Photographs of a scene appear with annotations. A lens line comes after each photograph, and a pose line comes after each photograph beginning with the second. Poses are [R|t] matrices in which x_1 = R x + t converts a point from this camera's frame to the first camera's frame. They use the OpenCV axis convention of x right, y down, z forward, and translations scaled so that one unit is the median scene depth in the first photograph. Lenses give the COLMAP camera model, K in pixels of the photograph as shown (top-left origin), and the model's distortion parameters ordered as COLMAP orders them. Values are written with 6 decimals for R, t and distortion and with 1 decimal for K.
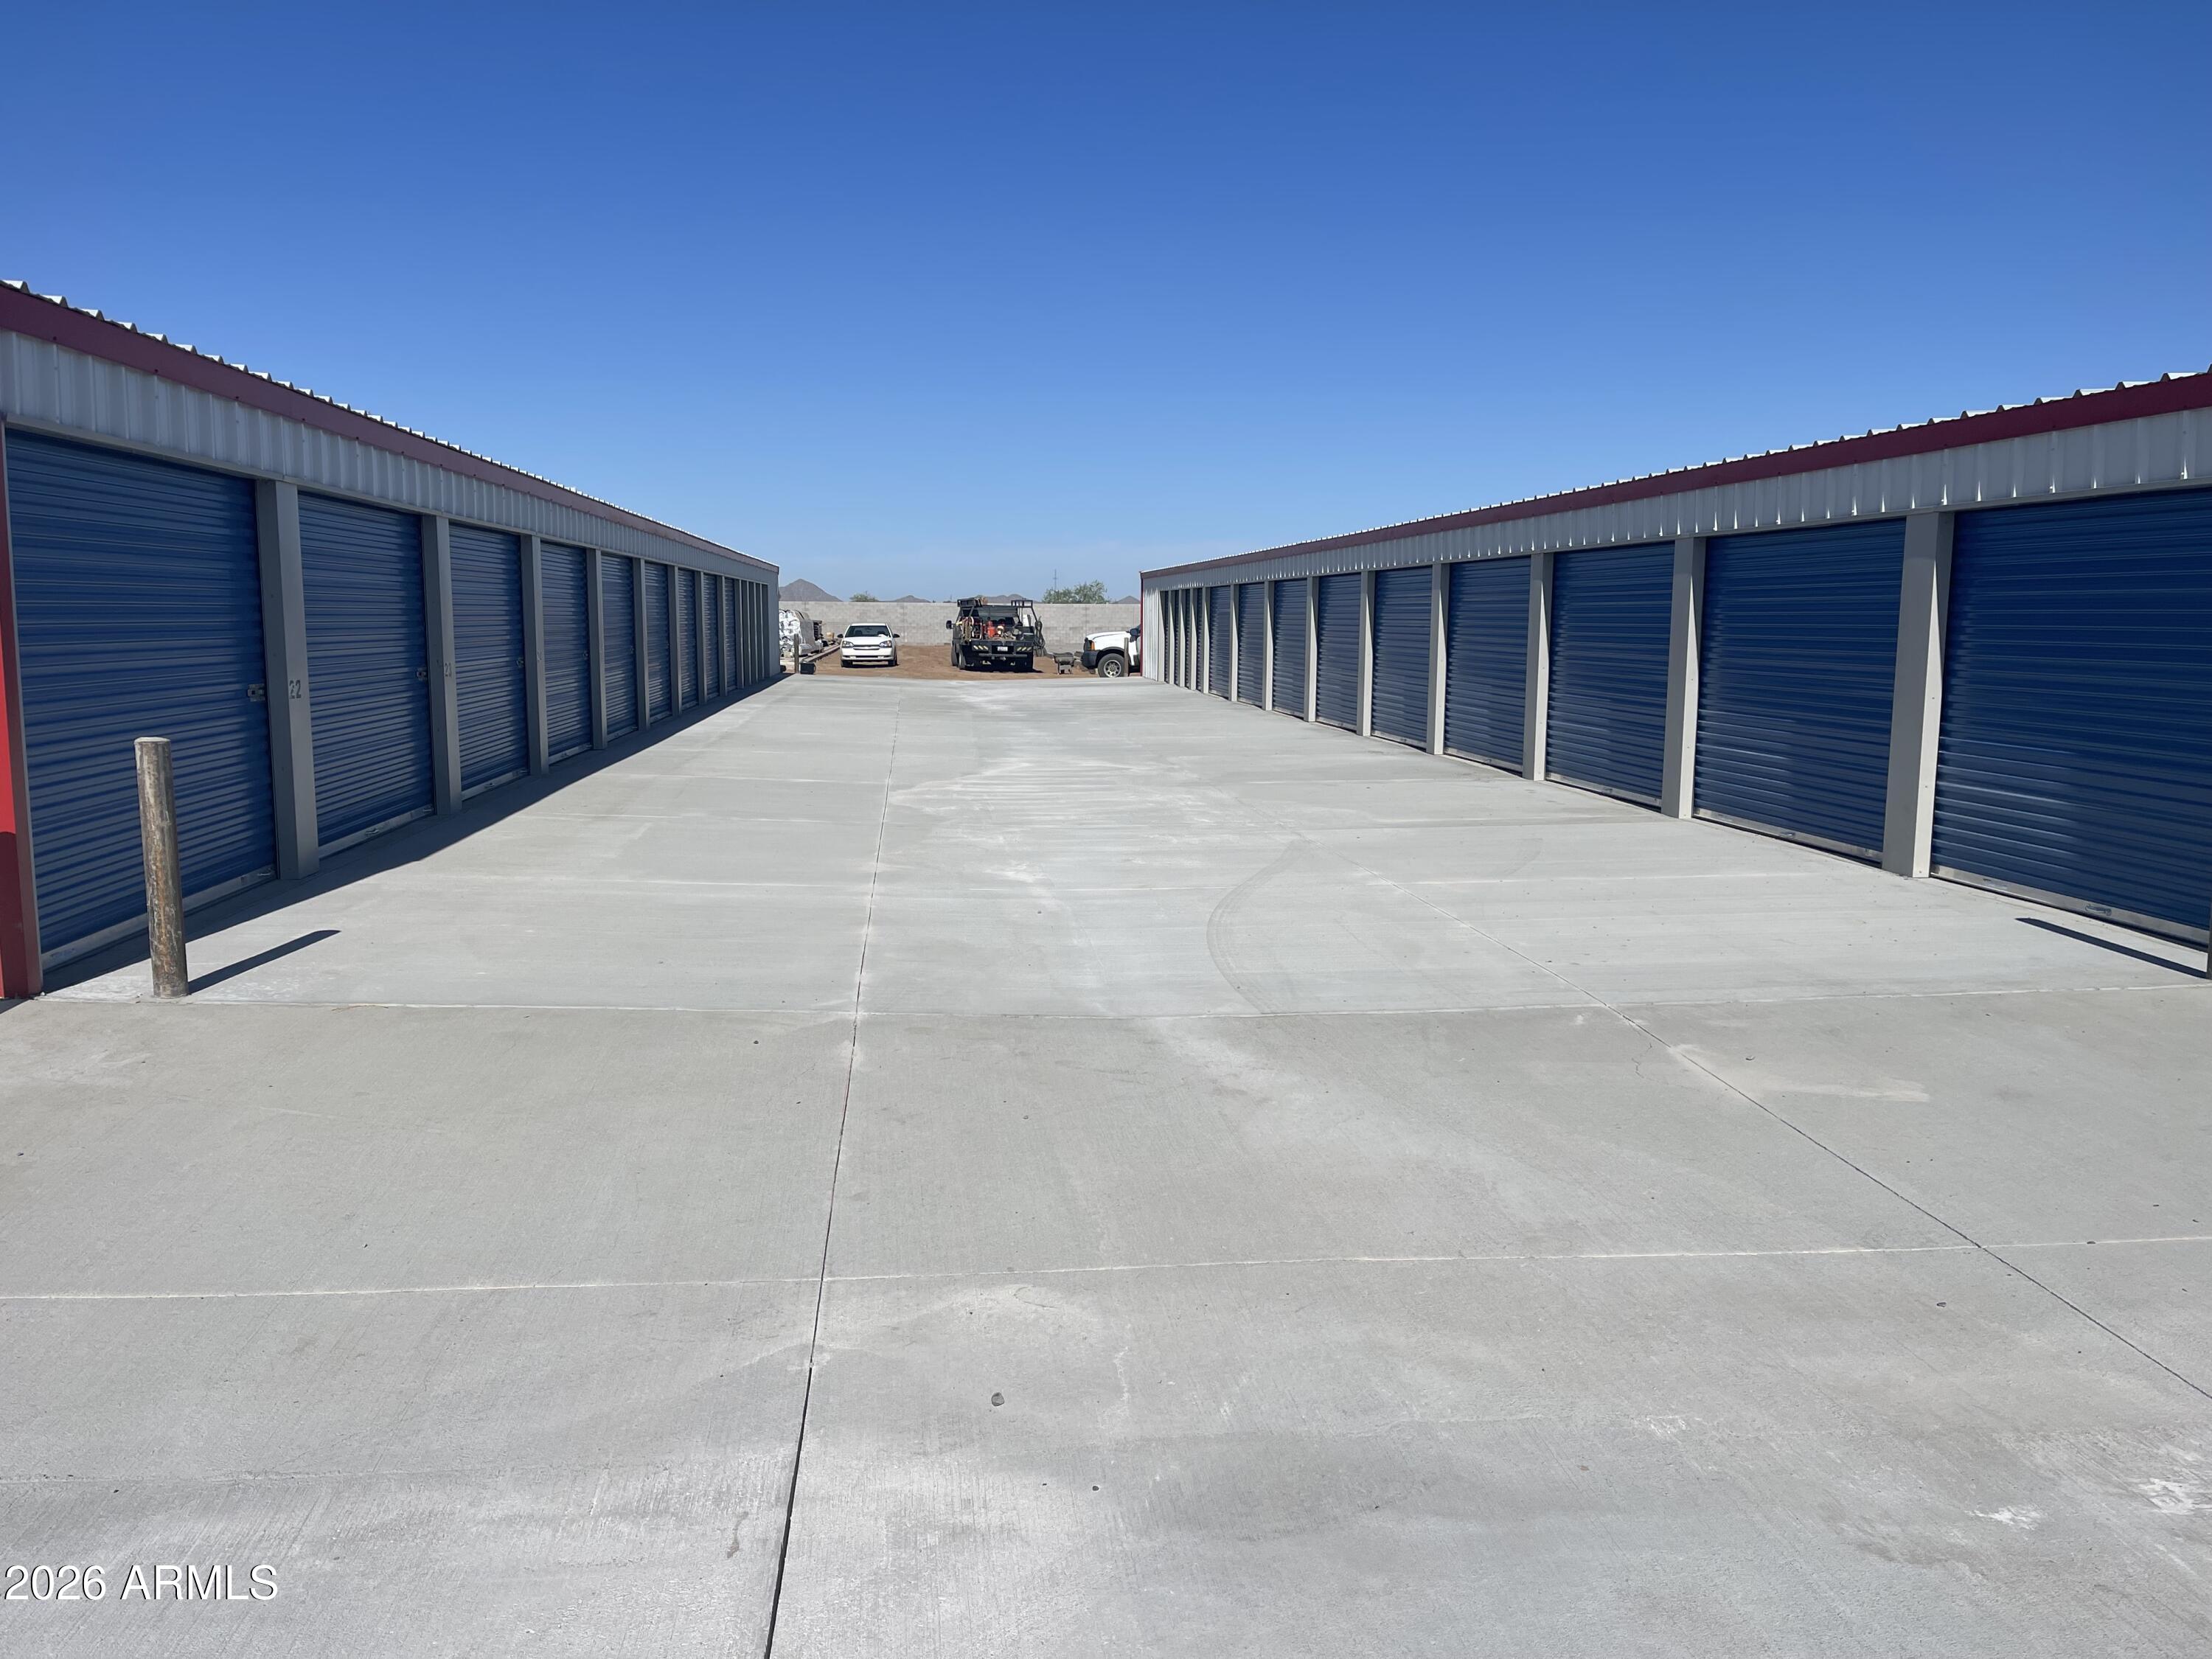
lens RADIAL K [[1702.8, 0, 1105.5], [0, 1702.8, 830.2], [0, 0, 1]] dist [0.062141, -0.076944]
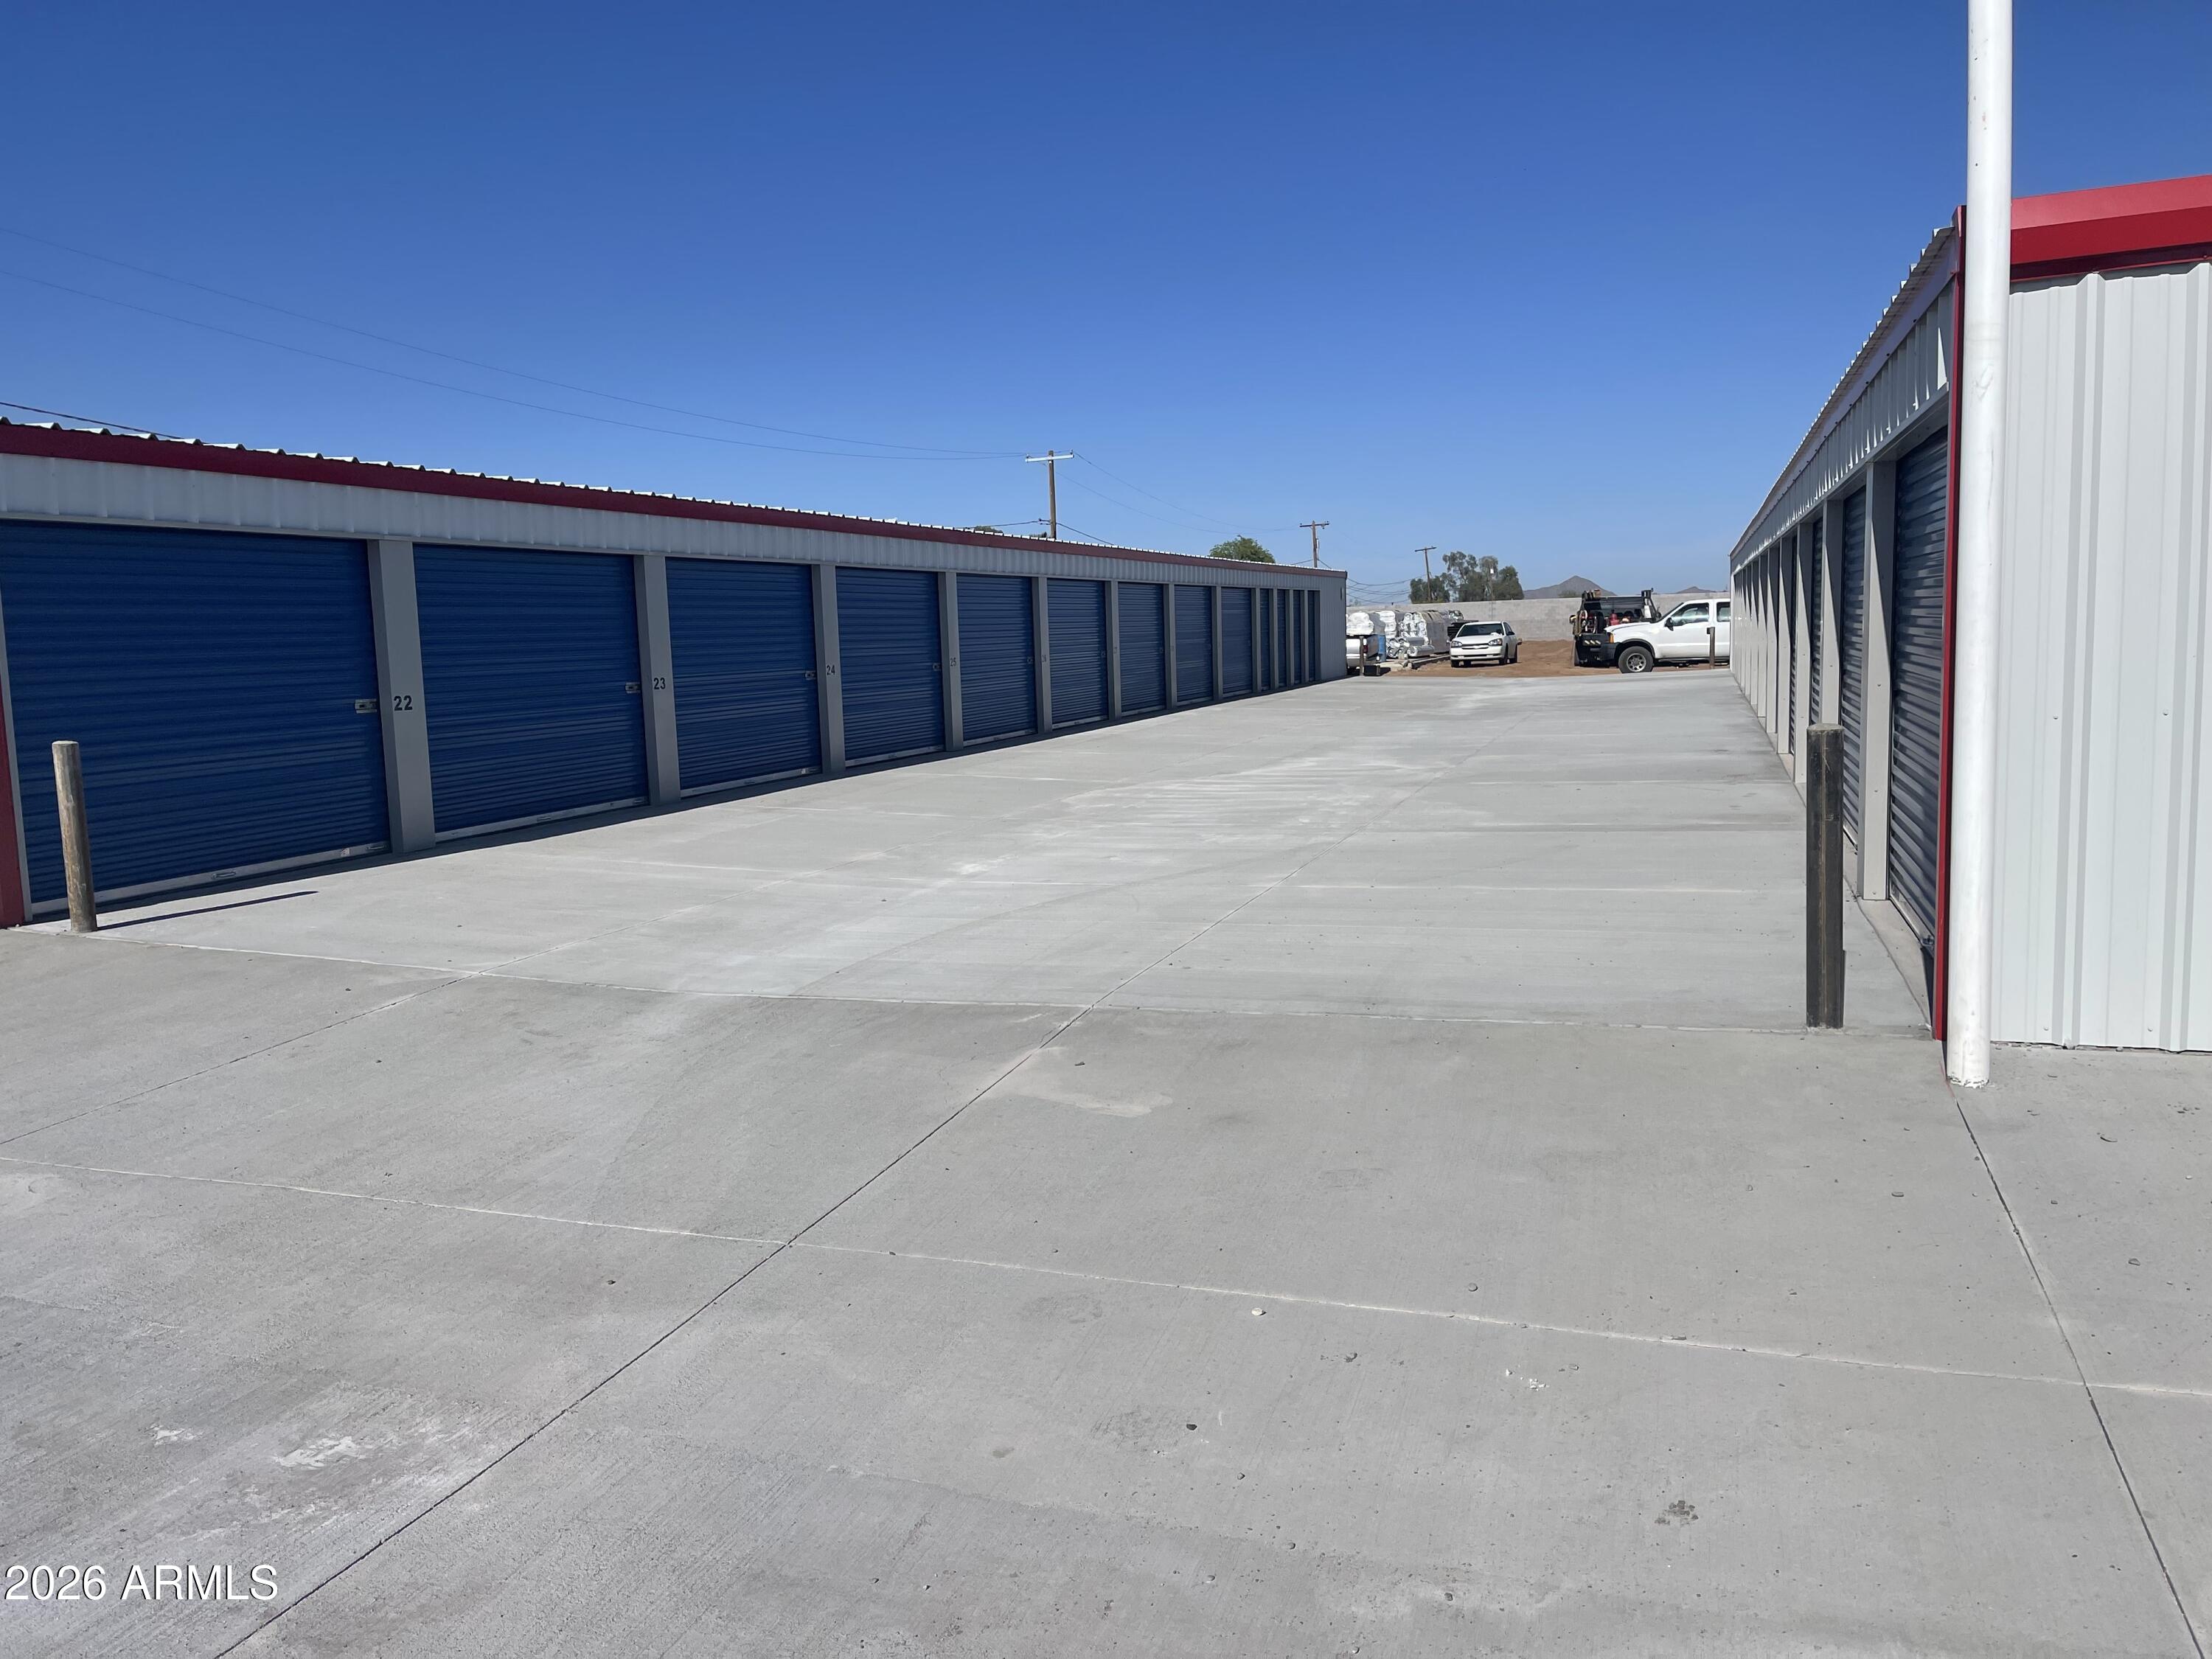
lens RADIAL K [[1702.8, 0, 1090.0], [0, 1702.8, 821.3], [0, 0, 1]] dist [0.062141, -0.076944]
pose [[0.897877, 0.015321, -0.439979, 0.407309], [-0.017886, 0.999839, -0.001682, -0.001359], [0.439882, 0.009380, 0.898007, 0.068995]]
